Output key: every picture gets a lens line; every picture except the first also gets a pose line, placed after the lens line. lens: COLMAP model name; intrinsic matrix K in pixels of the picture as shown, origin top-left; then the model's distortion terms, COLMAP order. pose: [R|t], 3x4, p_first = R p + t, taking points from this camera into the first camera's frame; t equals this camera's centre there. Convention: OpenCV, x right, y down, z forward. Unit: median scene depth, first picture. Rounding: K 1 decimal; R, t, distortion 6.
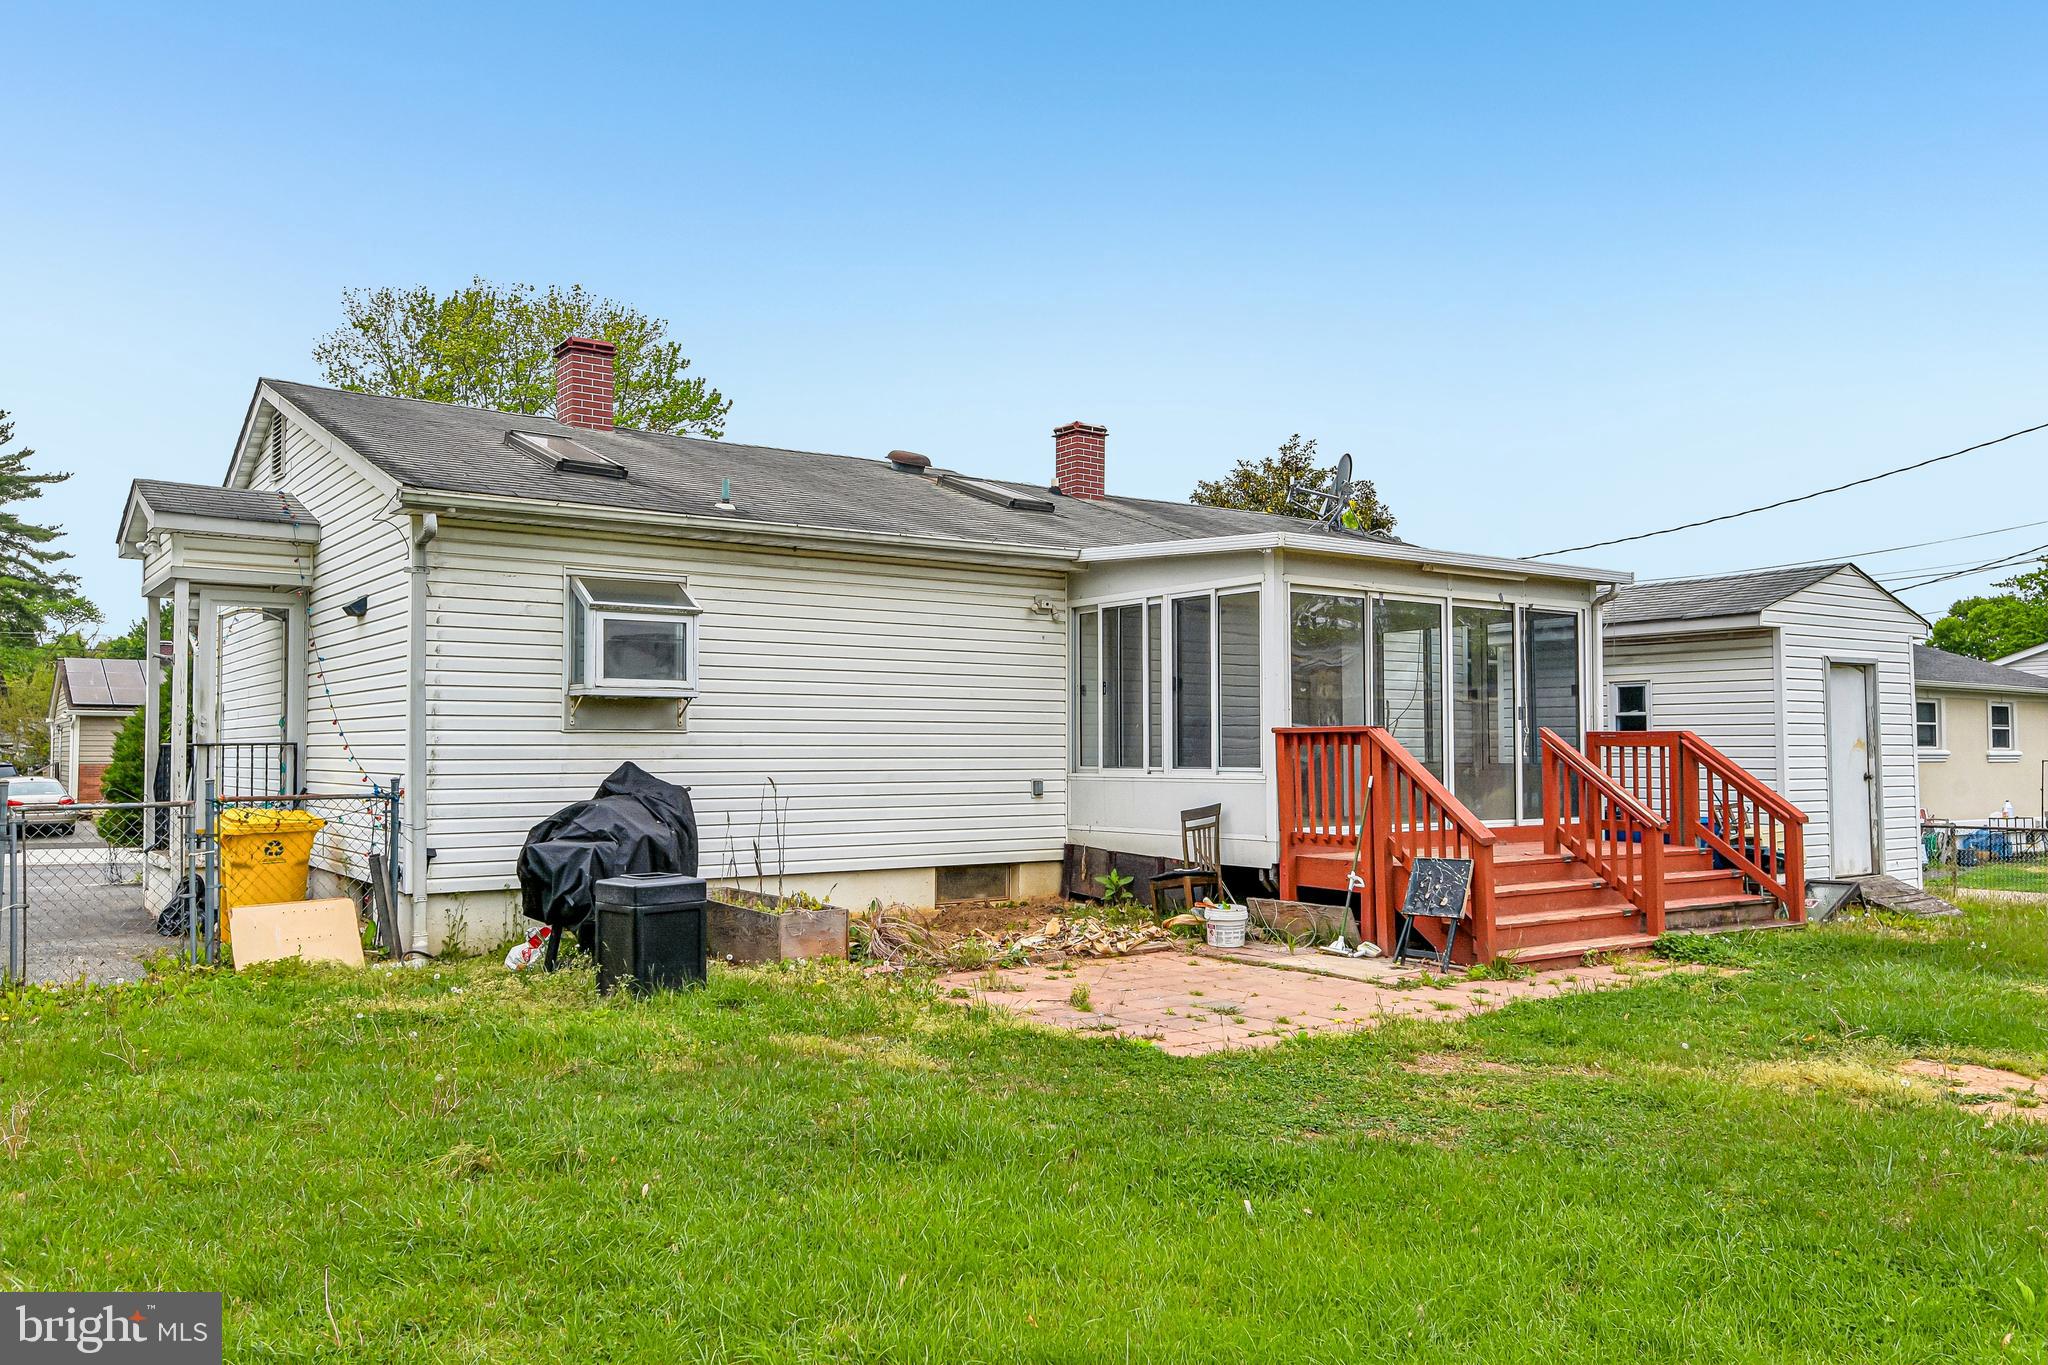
lens RADIAL K [[1564.8, 0, 1028.5], [0, 1564.8, 674.1], [0, 0, 1]] dist [-0.003137, -0.003963]
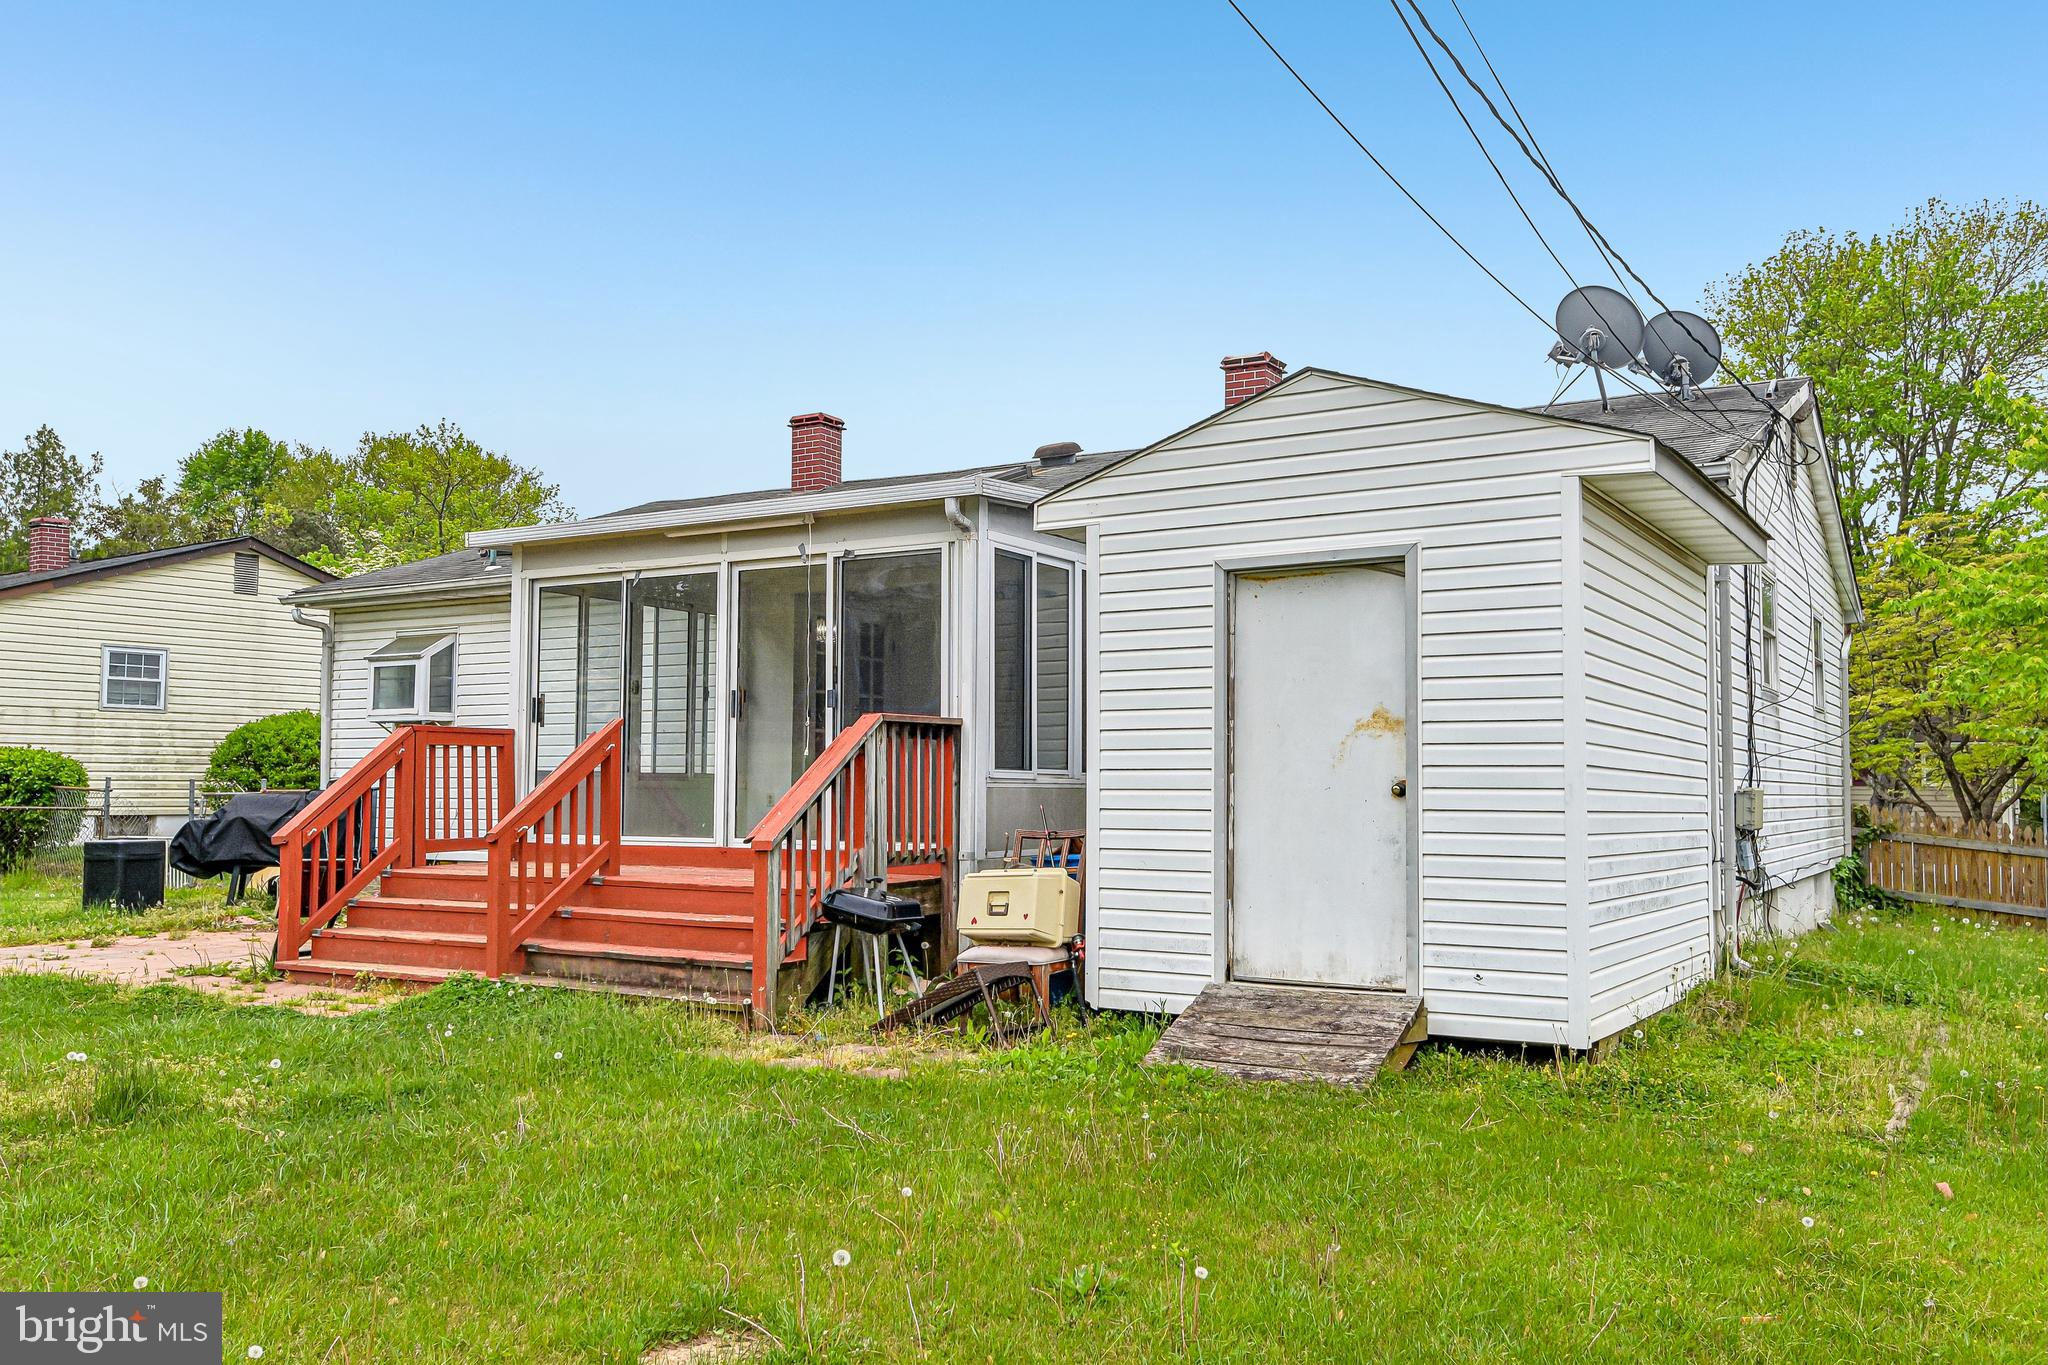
lens RADIAL K [[1661.5, 0, 1025.1], [0, 1661.5, 704.0], [0, 0, 1]] dist [0.035825, -0.001840]
pose [[0.389782, -0.043877, -0.919861, 1.086668], [0.044810, 0.998585, -0.028644, 0.054831], [0.919816, -0.030054, 0.391197, 0.773442]]
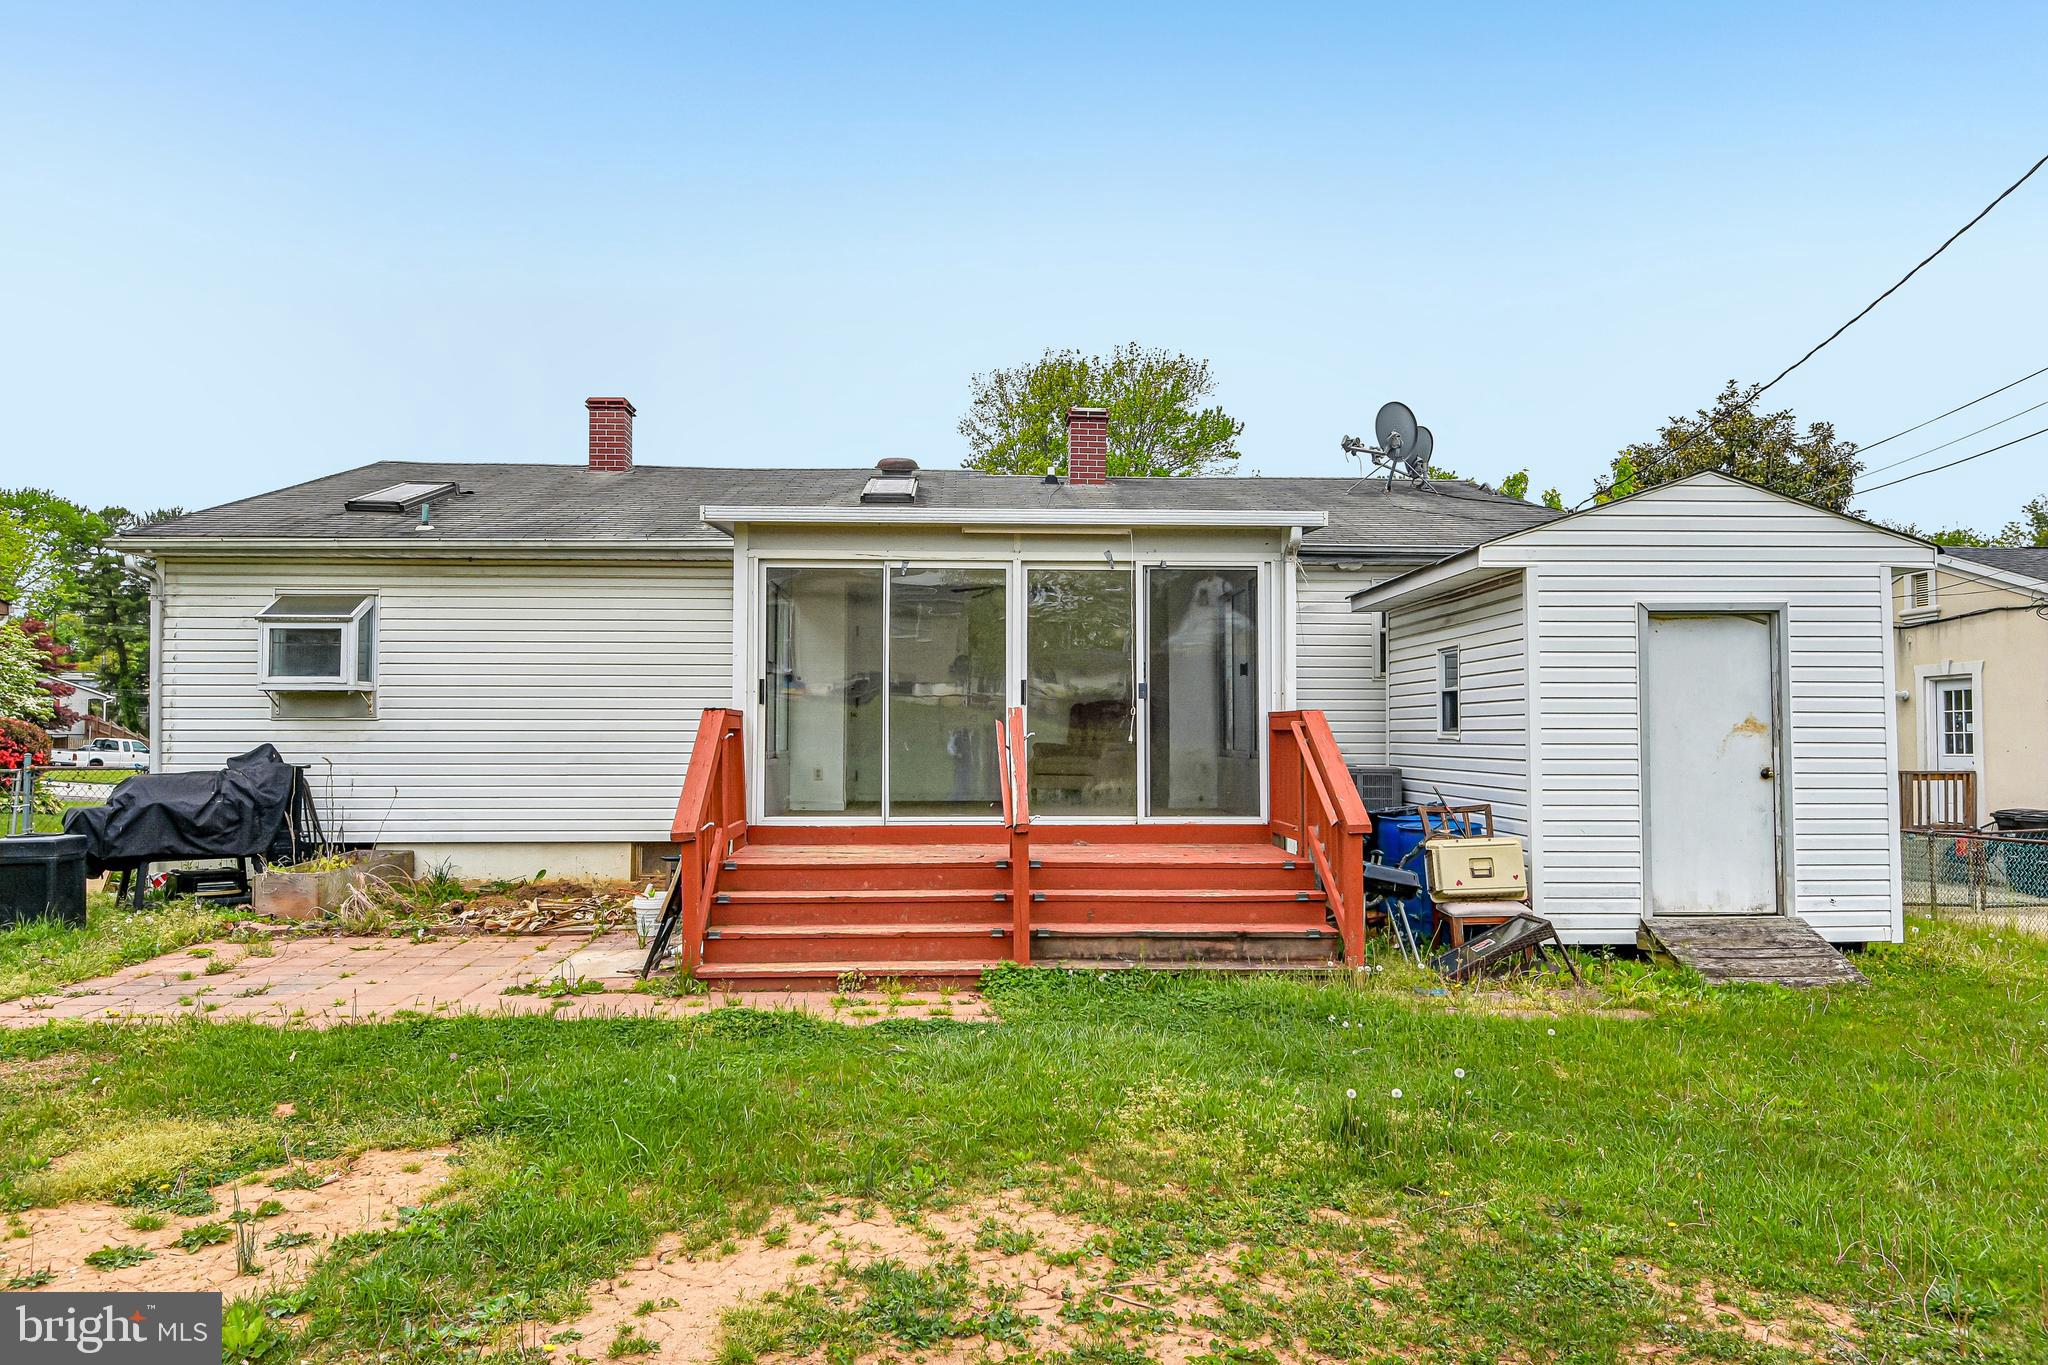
lens RADIAL K [[1359.6, 0, 1022.9], [0, 1359.6, 678.5], [0, 0, 1]] dist [-0.004355, -0.003597]
pose [[0.833645, -0.022739, -0.551832, 0.666477], [0.026173, 0.999656, -0.001653, 0.017864], [0.551680, -0.013065, 0.833954, 0.351770]]
